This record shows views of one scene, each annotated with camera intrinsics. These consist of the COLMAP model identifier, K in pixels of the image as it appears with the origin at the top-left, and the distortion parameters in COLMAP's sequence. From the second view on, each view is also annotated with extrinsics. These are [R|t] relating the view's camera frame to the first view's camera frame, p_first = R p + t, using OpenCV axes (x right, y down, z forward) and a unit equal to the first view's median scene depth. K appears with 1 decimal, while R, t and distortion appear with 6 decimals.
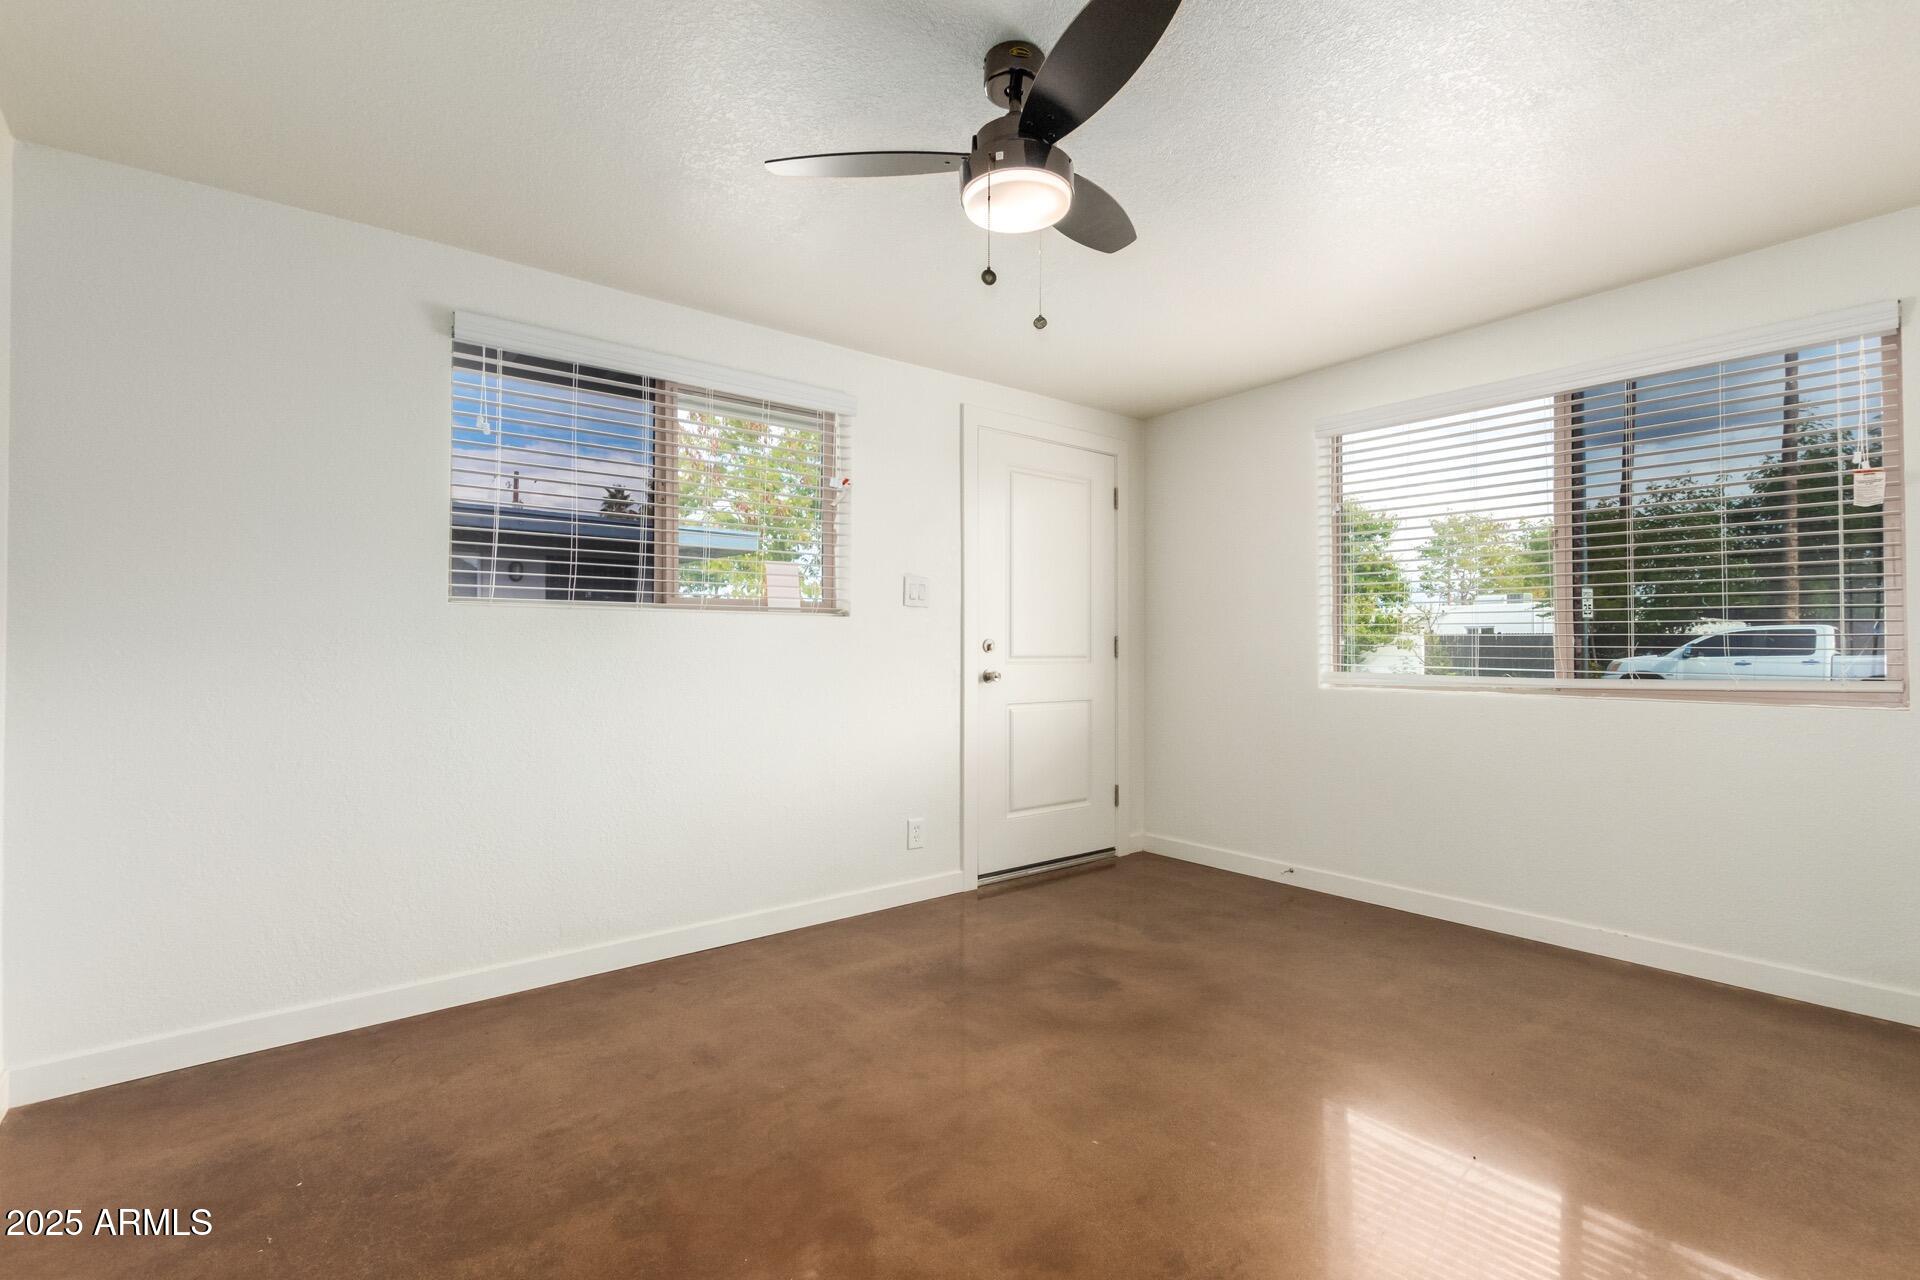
lens RADIAL K [[884.5, 0, 979.1], [0, 884.5, 634.7], [0, 0, 1]] dist [0.000765, 0.000130]
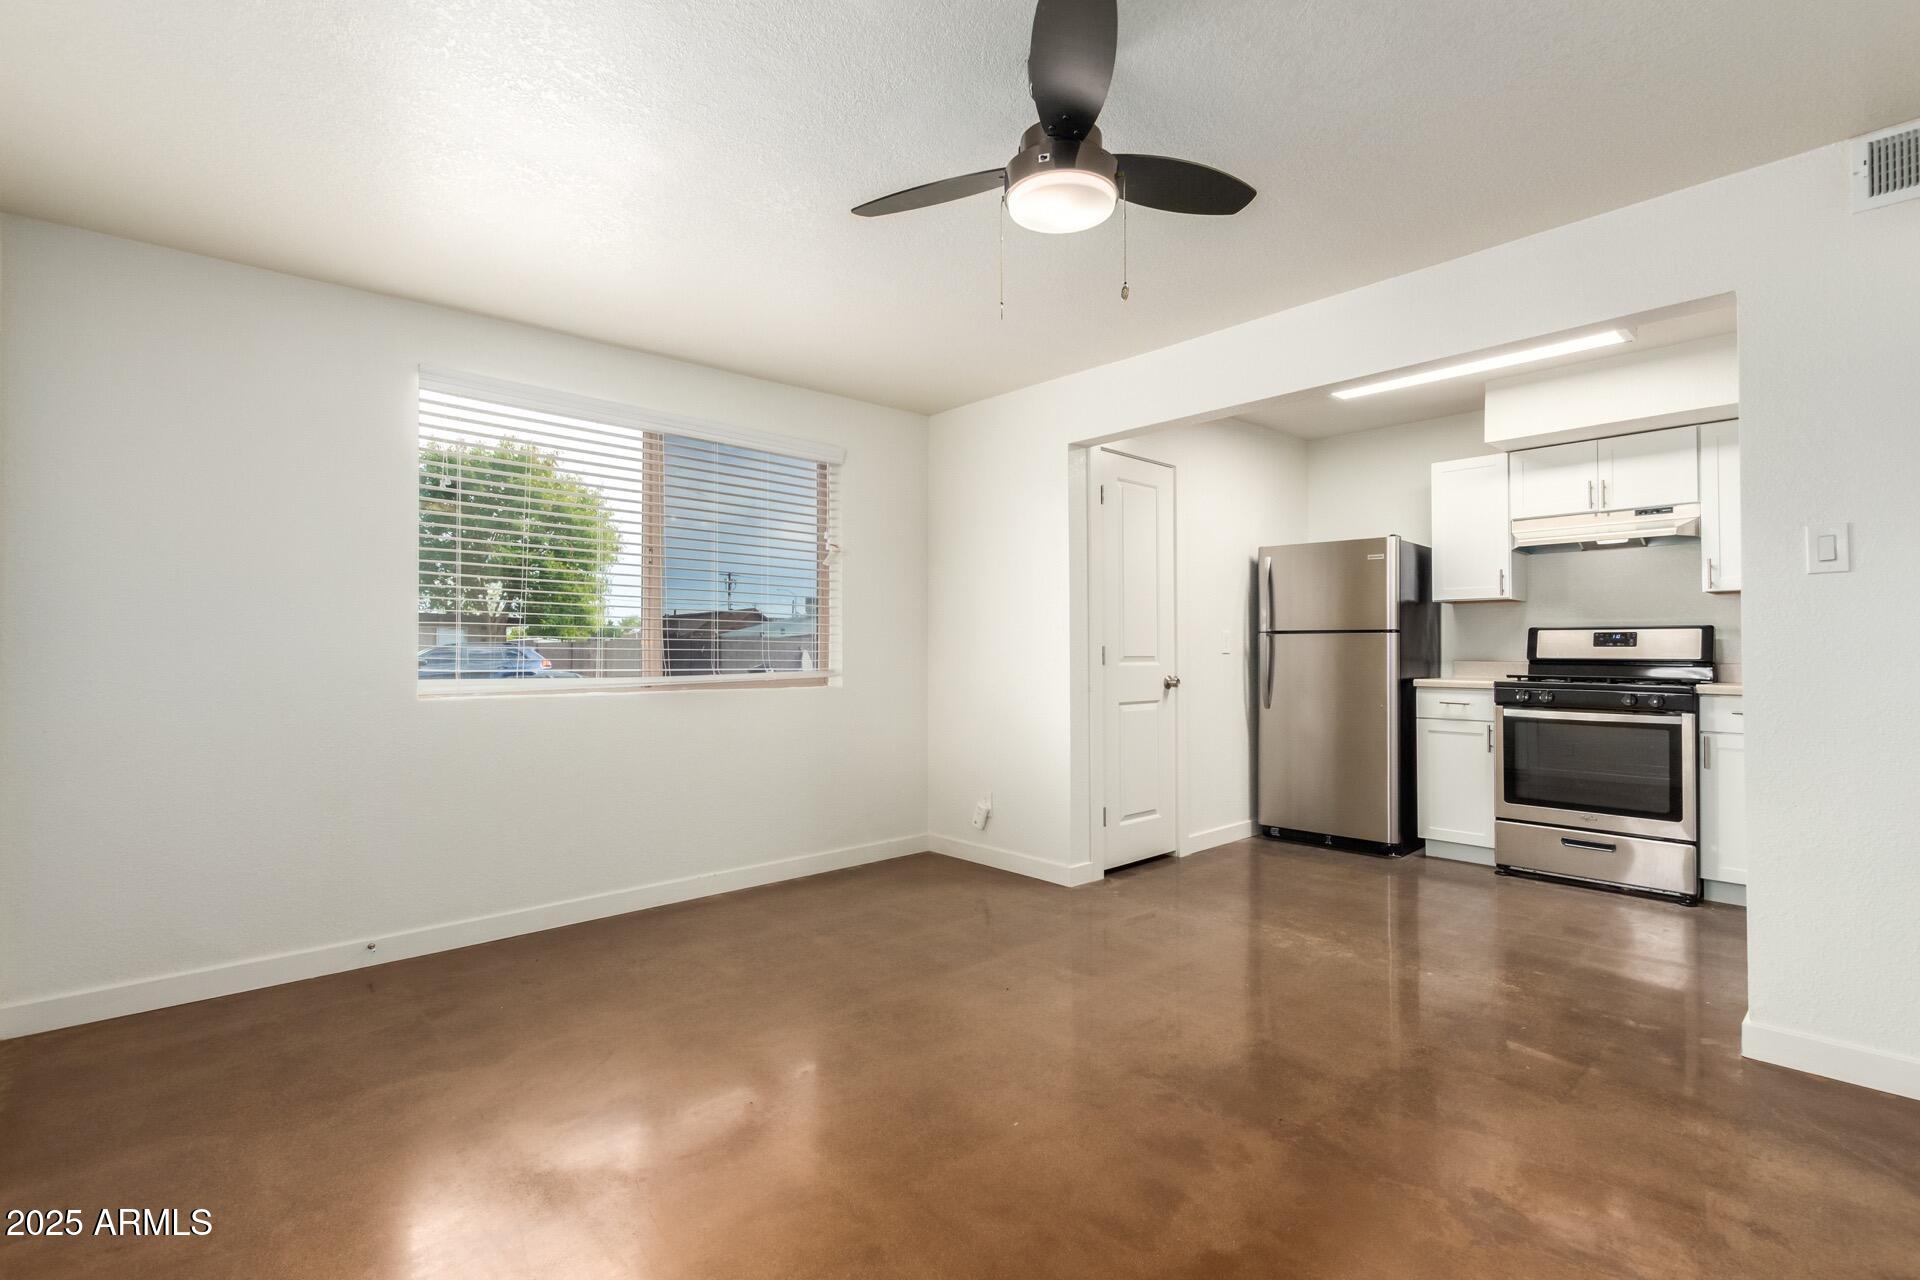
lens RADIAL K [[884.5, 0, 979.1], [0, 884.5, 634.7], [0, 0, 1]] dist [0.000765, 0.000130]
pose [[-0.070387, 0.018910, 0.997341, -0.524156], [-0.015667, 0.999676, -0.020060, 0.010748], [-0.997397, -0.017037, -0.070068, 0.644461]]
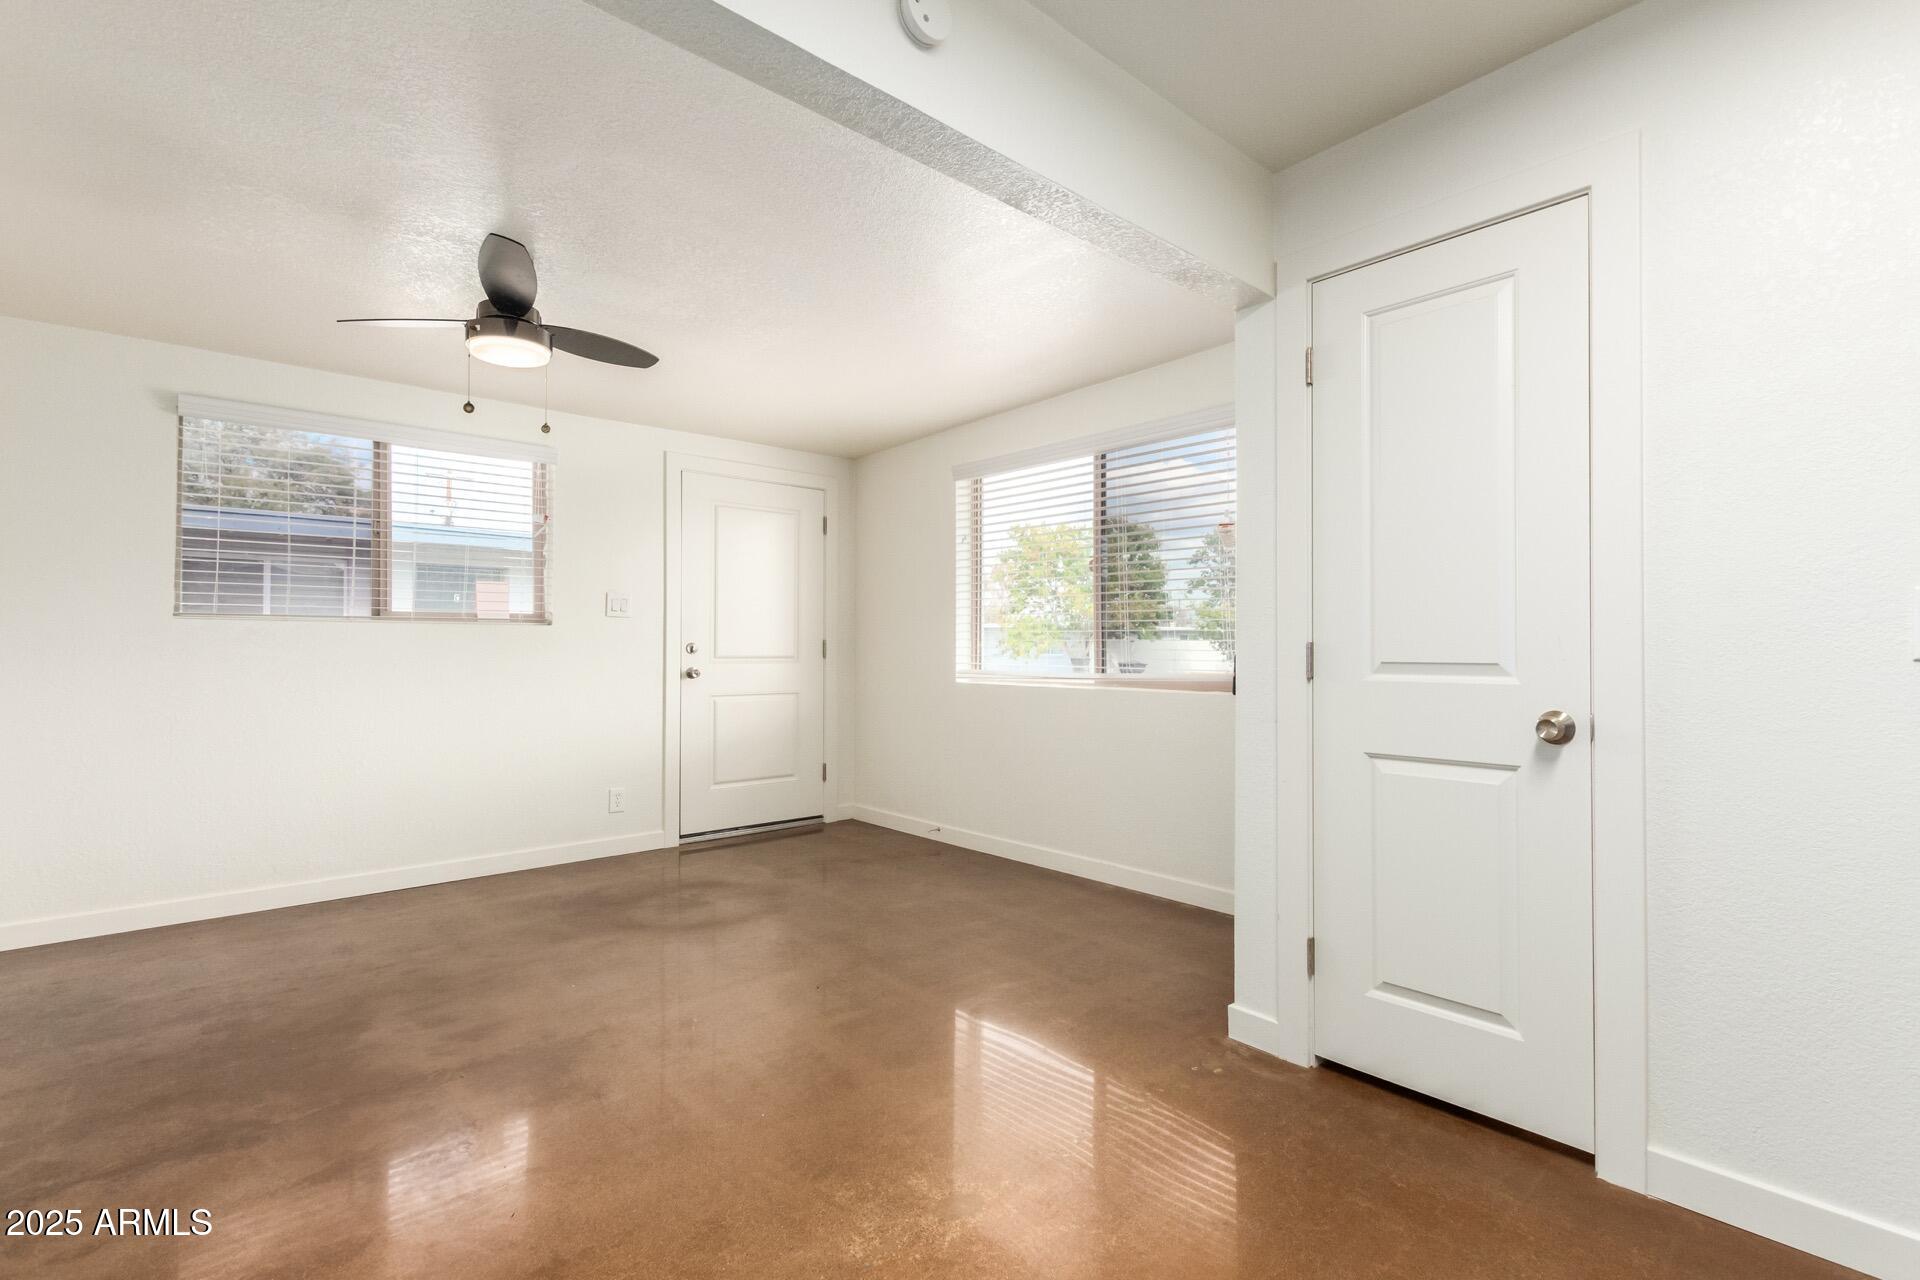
lens RADIAL K [[889.1, 0, 988.3], [0, 889.1, 638.0], [0, 0, 1]] dist [-0.000103, -0.000611]
pose [[0.998938, -0.001516, 0.046044, 0.434824], [0.001304, 0.999988, 0.004632, -0.008417], [-0.046051, -0.004567, 0.998929, -0.295467]]
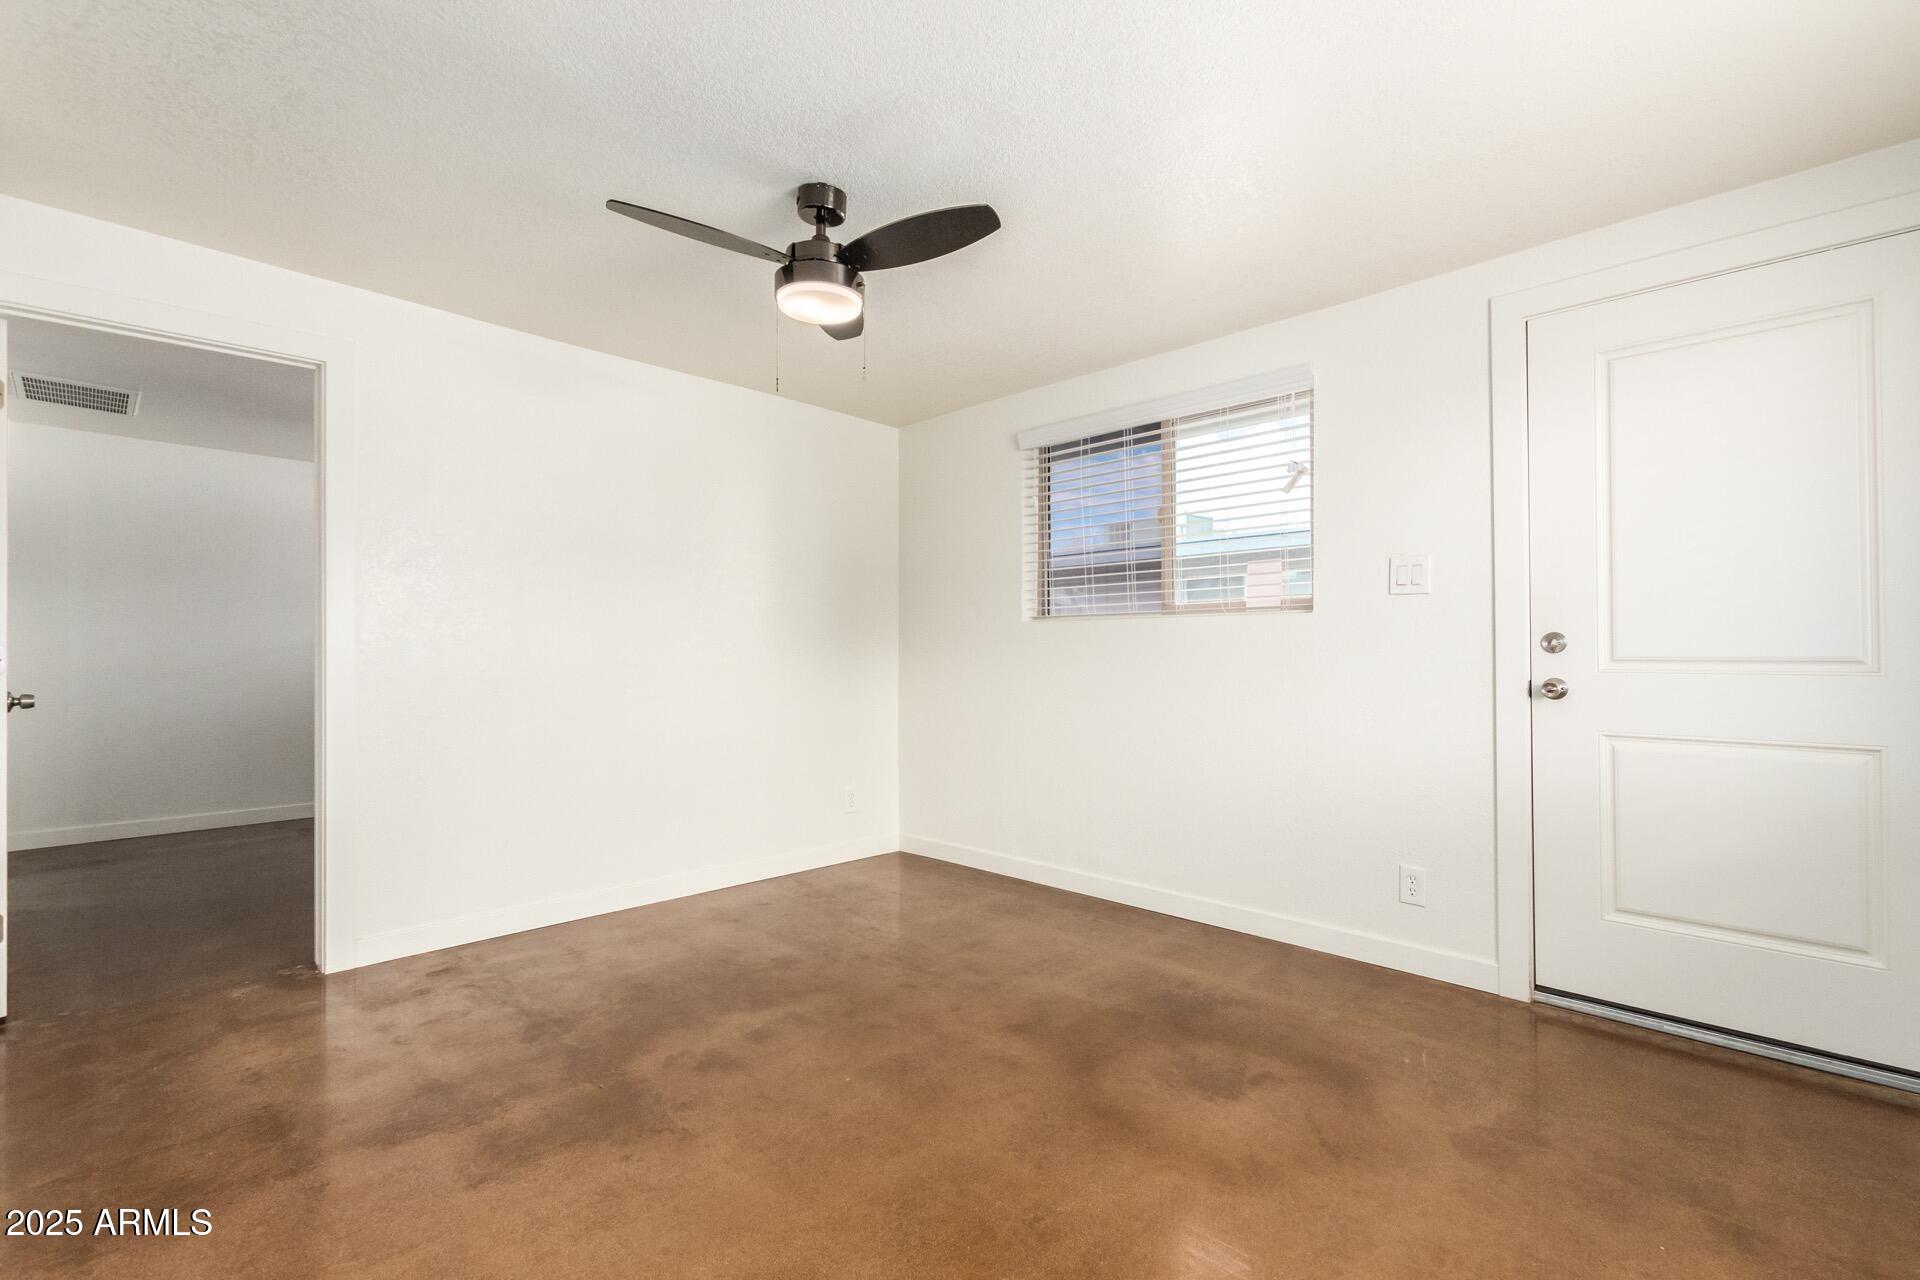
lens RADIAL K [[870.3, 0, 970.6], [0, 870.3, 638.8], [0, 0, 1]] dist [0.001400, -0.000669]
pose [[0.093093, -0.015628, -0.995535, 0.733185], [0.021422, 0.999677, -0.013690, 0.011510], [0.995427, -0.020052, 0.093397, 0.609011]]
